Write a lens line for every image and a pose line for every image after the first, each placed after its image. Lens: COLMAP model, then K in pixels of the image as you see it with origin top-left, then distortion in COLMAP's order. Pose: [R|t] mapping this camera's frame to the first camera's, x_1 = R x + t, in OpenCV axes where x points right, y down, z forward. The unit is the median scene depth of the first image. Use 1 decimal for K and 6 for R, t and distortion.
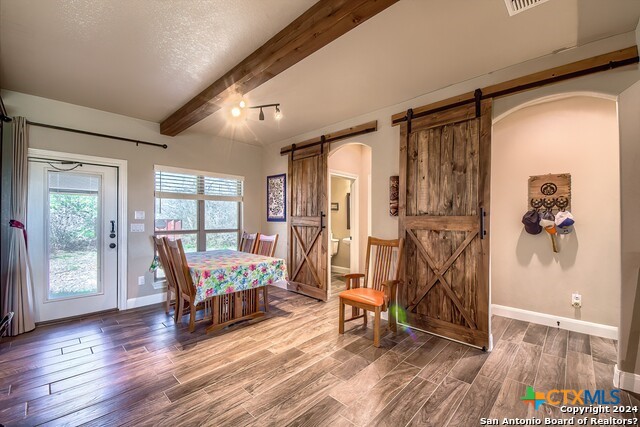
lens RADIAL K [[276.0, 0, 320.4], [0, 276.0, 215.8], [0, 0, 1]] dist [-0.002594, -0.000537]
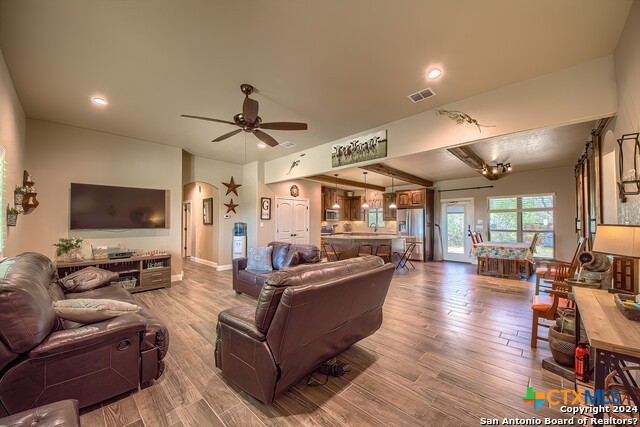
lens RADIAL K [[234.4, 0, 306.1], [0, 234.4, 220.1], [0, 0, 1]] dist [-0.026847, -0.000632]
pose [[-0.043526, -0.011090, -0.998991, 1.274454], [0.008402, 0.999899, -0.011466, -0.005855], [0.999017, -0.008892, -0.043429, -0.286870]]
